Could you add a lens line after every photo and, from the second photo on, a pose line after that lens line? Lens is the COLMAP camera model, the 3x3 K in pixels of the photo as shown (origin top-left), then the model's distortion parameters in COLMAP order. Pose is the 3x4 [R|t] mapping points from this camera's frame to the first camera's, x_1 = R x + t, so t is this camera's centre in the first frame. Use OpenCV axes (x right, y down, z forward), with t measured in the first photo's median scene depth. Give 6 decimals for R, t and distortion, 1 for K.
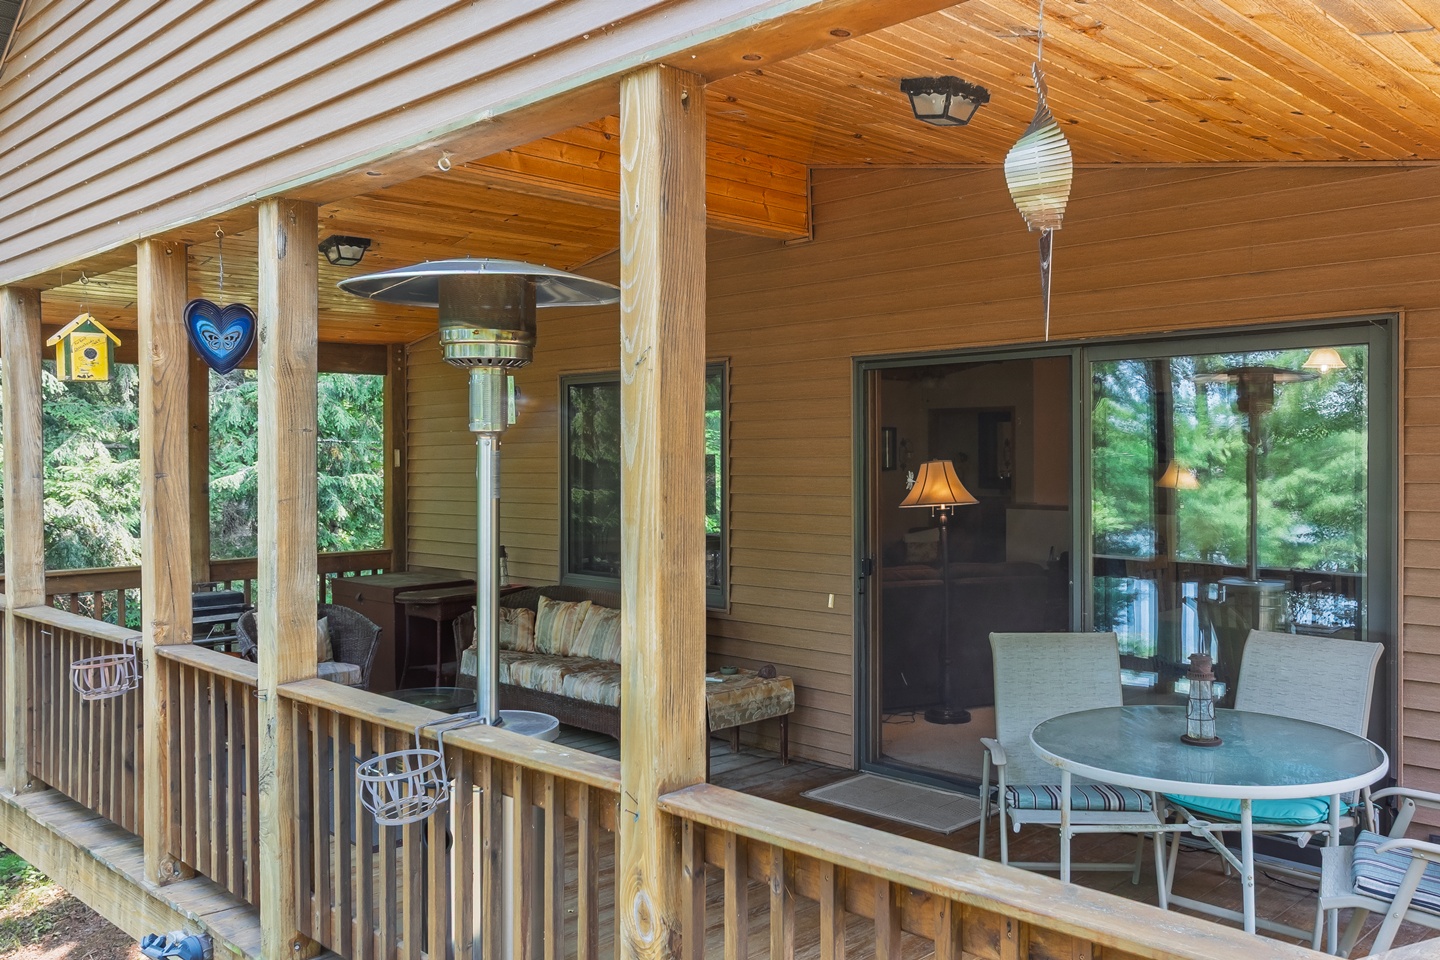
lens RADIAL K [[1246.6, 0, 777.8], [0, 1246.6, 483.3], [0, 0, 1]] dist [0.007174, 0.041241]
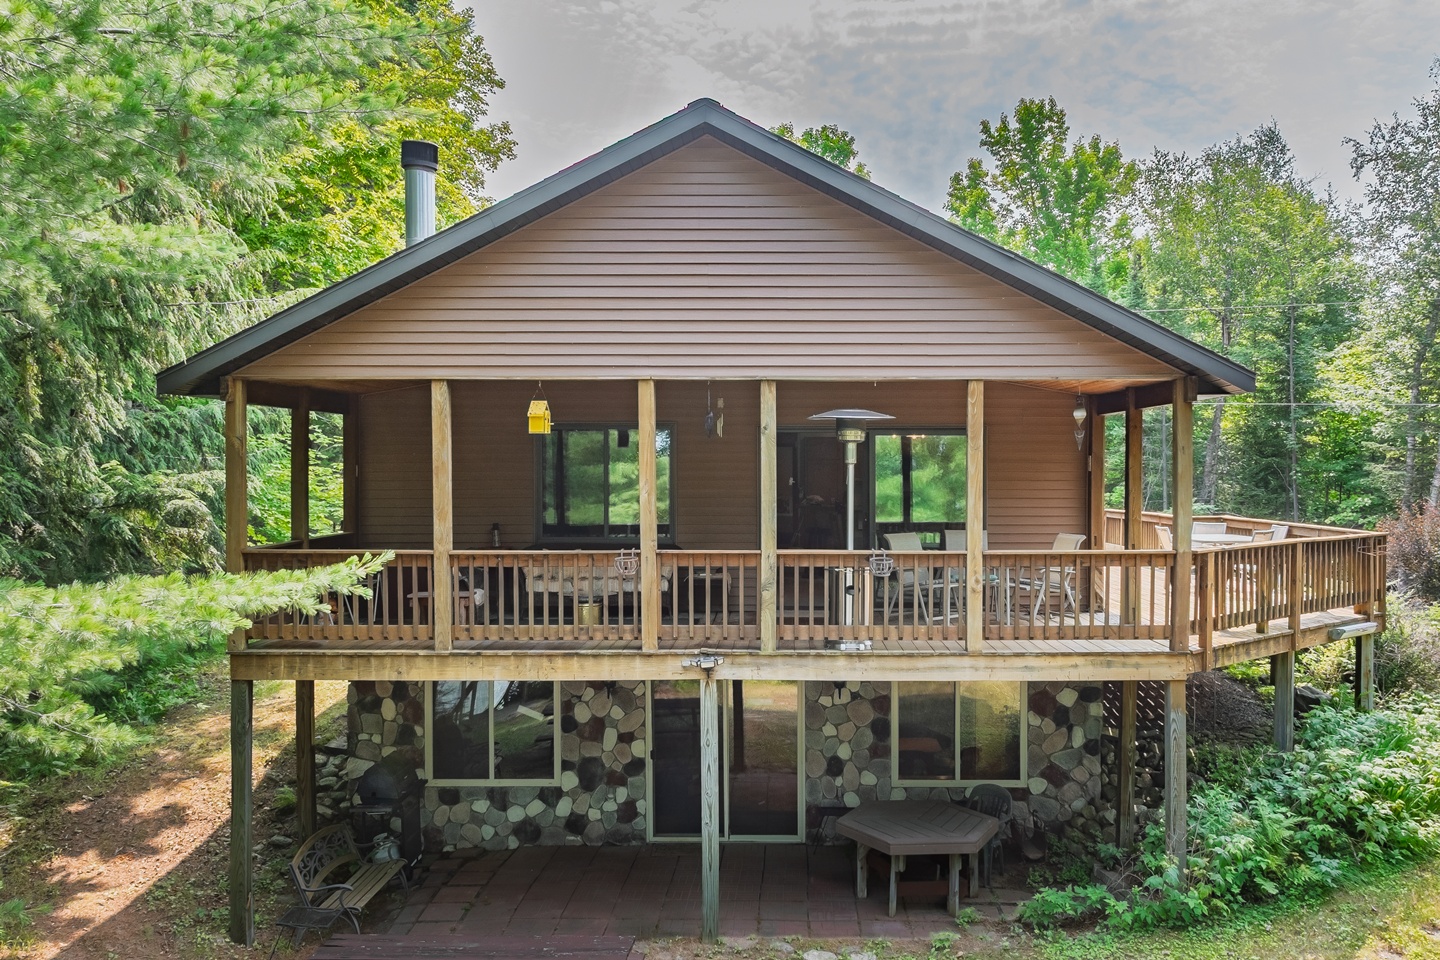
lens RADIAL K [[1264.2, 0, 777.7], [0, 1264.2, 485.8], [0, 0, 1]] dist [0.006183, 0.002260]
pose [[0.690374, -0.007303, 0.723415, -2.630731], [0.013529, 0.999905, -0.002817, 0.022060], [-0.723326, 0.011732, 0.690407, -1.046327]]
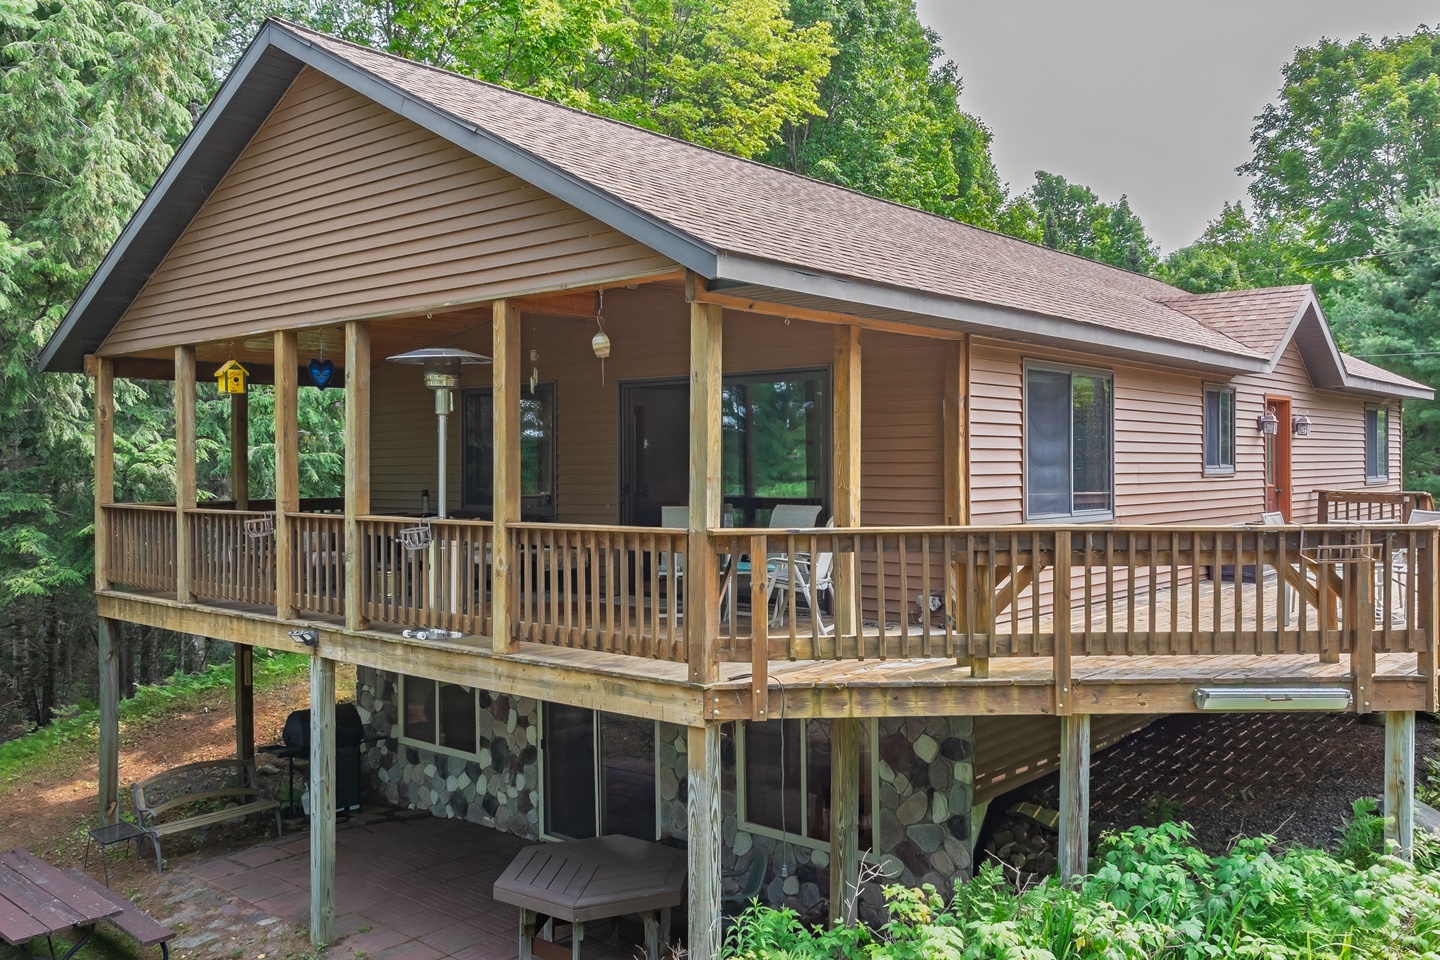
lens RADIAL K [[1246.6, 0, 777.8], [0, 1246.6, 483.3], [0, 0, 1]] dist [0.007174, 0.041241]
pose [[0.996234, -0.003038, 0.086650, 0.235361], [0.003608, 0.999973, -0.006423, 0.121165], [-0.086629, 0.006711, 0.996218, -1.633496]]
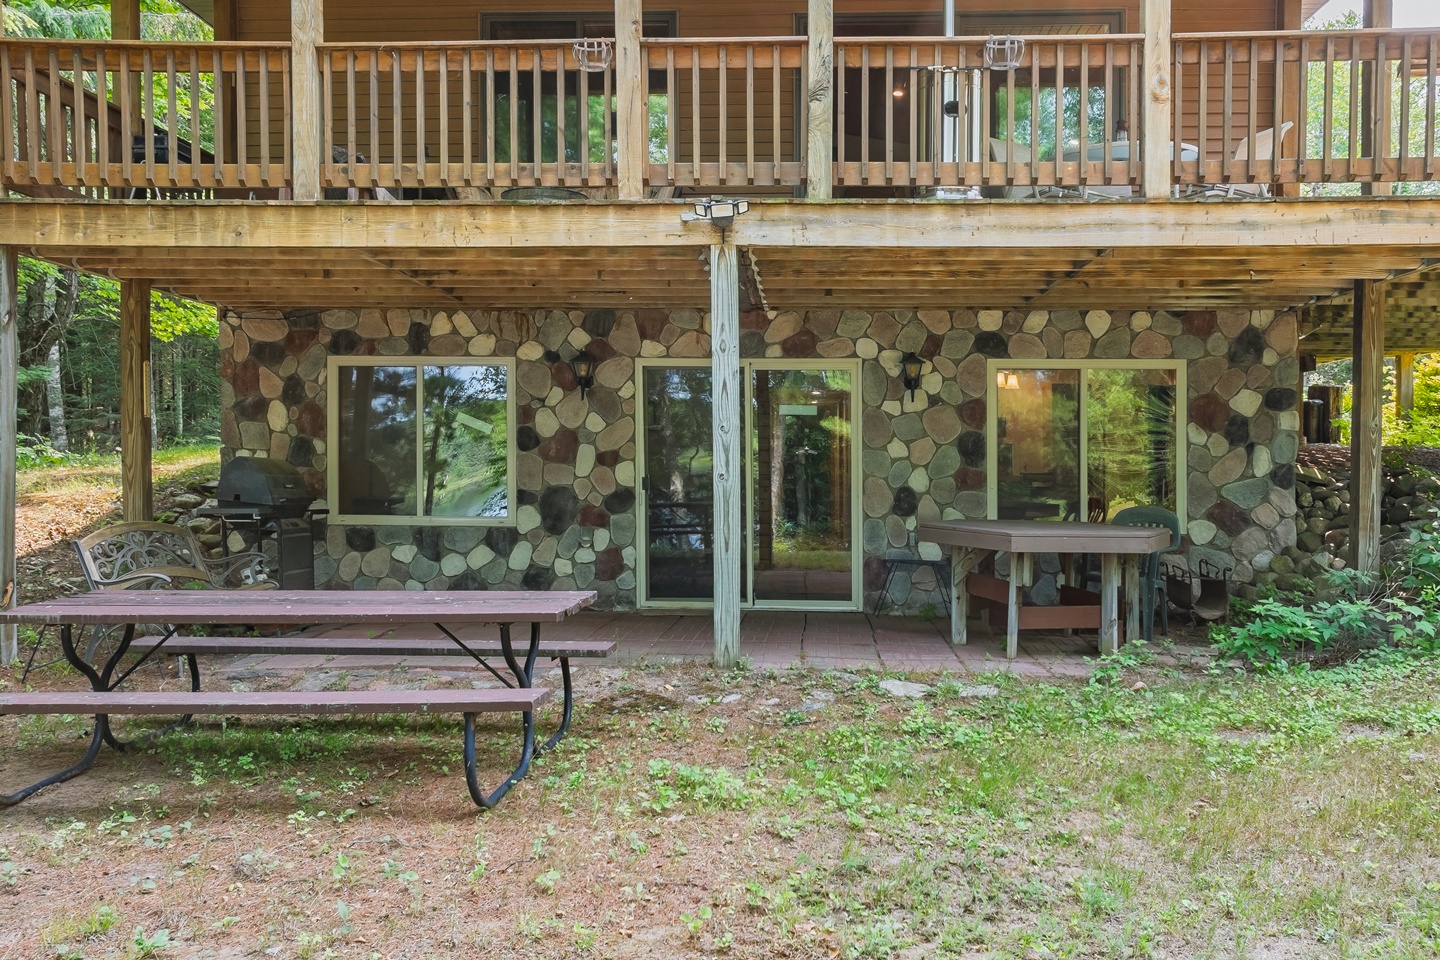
lens RADIAL K [[1251.5, 0, 720.0], [0, 1251.5, 480.0], [0, 0, 1]] dist [0.014958, 0.002526]
pose [[0.732399, 0.004203, 0.680862, -1.828270], [0.012520, 0.999729, -0.019639, 0.870945], [-0.680760, 0.022908, 0.732148, -0.181576]]
